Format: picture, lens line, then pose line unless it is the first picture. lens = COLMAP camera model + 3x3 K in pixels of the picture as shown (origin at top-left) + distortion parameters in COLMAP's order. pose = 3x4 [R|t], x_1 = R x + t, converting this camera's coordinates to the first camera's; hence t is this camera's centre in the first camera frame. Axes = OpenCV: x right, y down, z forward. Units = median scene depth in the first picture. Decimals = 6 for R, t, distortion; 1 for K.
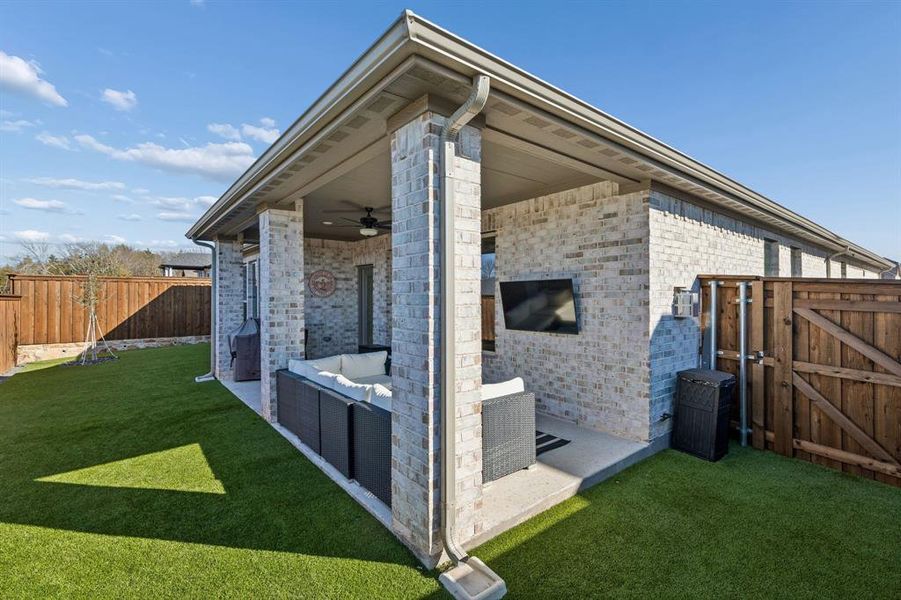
lens RADIAL K [[404.9, 0, 449.2], [0, 404.9, 298.0], [0, 0, 1]] dist [0.002261, 0.000029]
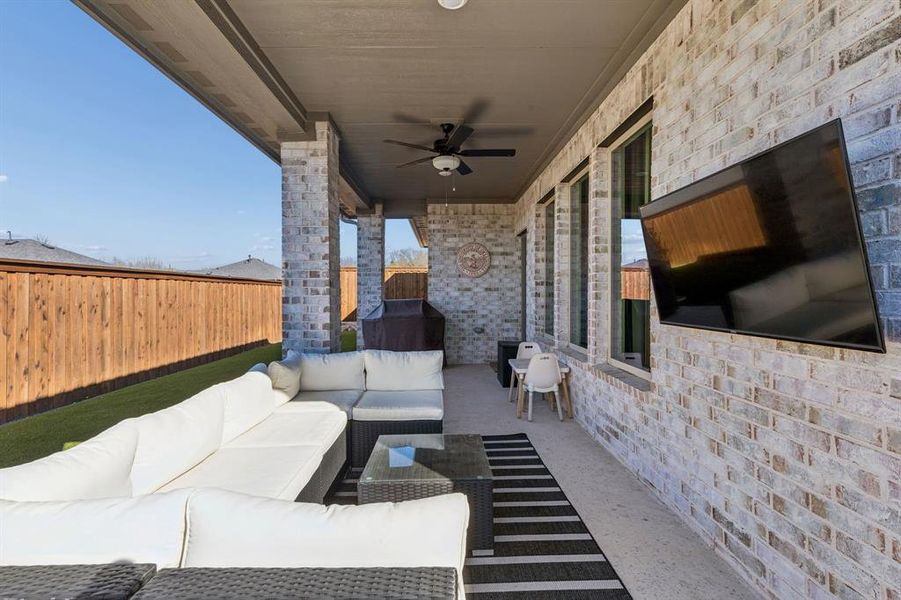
lens RADIAL K [[404.9, 0, 447.9], [0, 404.9, 296.1], [0, 0, 1]] dist [0.002261, 0.000029]
pose [[0.782083, 0.006577, -0.623139, 0.204551], [-0.003039, 0.999973, 0.006740, 0.042995], [0.623167, -0.003378, 0.782082, 0.502031]]
